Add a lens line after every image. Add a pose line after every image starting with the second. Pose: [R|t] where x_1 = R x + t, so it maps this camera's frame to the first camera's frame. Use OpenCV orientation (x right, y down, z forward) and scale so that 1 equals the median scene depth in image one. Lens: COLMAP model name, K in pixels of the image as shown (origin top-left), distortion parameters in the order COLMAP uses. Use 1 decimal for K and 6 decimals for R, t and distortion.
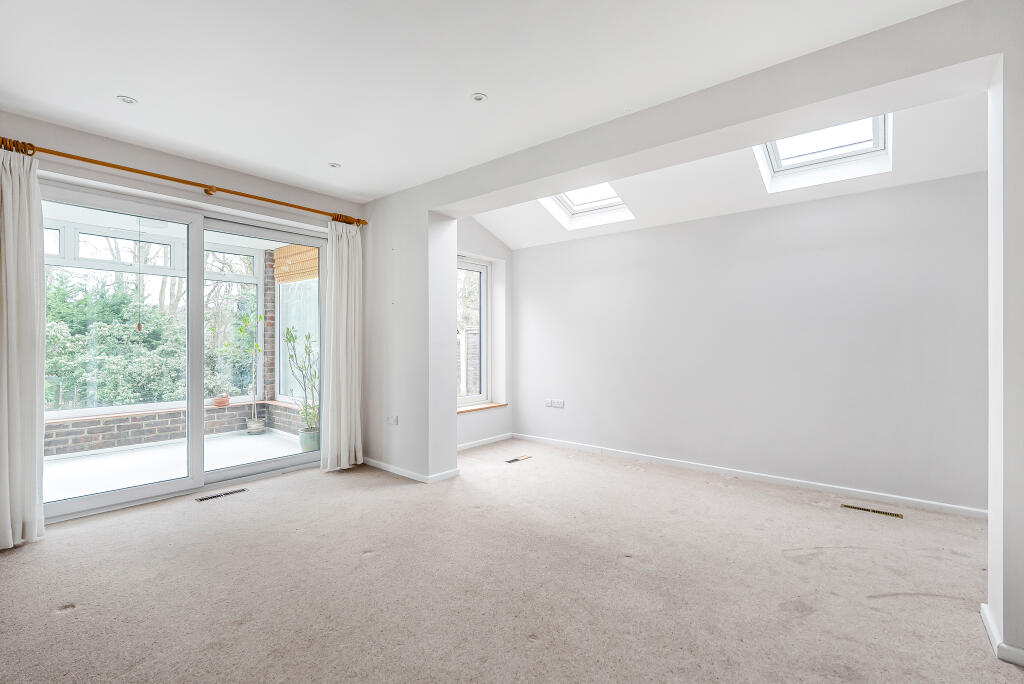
lens RADIAL K [[459.4, 0, 512.1], [0, 459.4, 344.4], [0, 0, 1]] dist [-0.003932, -0.000228]
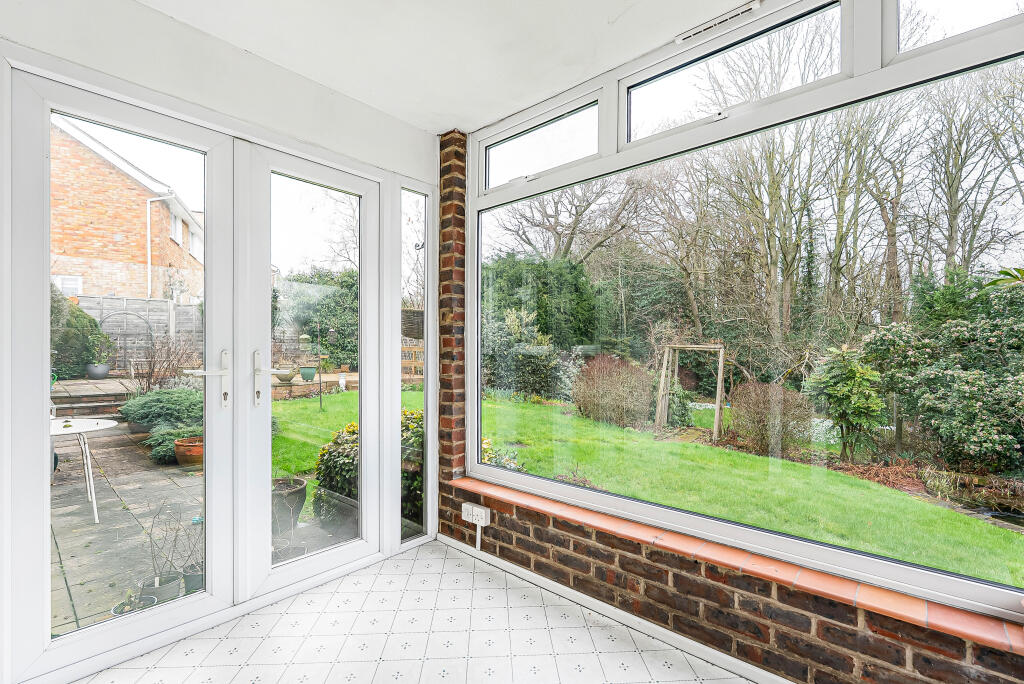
lens RADIAL K [[459.4, 0, 512.2], [0, 459.4, 352.0], [0, 0, 1]] dist [-0.003932, -0.000228]
pose [[-0.028030, -0.001363, -0.999606, -0.220444], [-0.002769, 0.999995, -0.001286, 0.002296], [0.999603, 0.002732, -0.028034, 0.389626]]
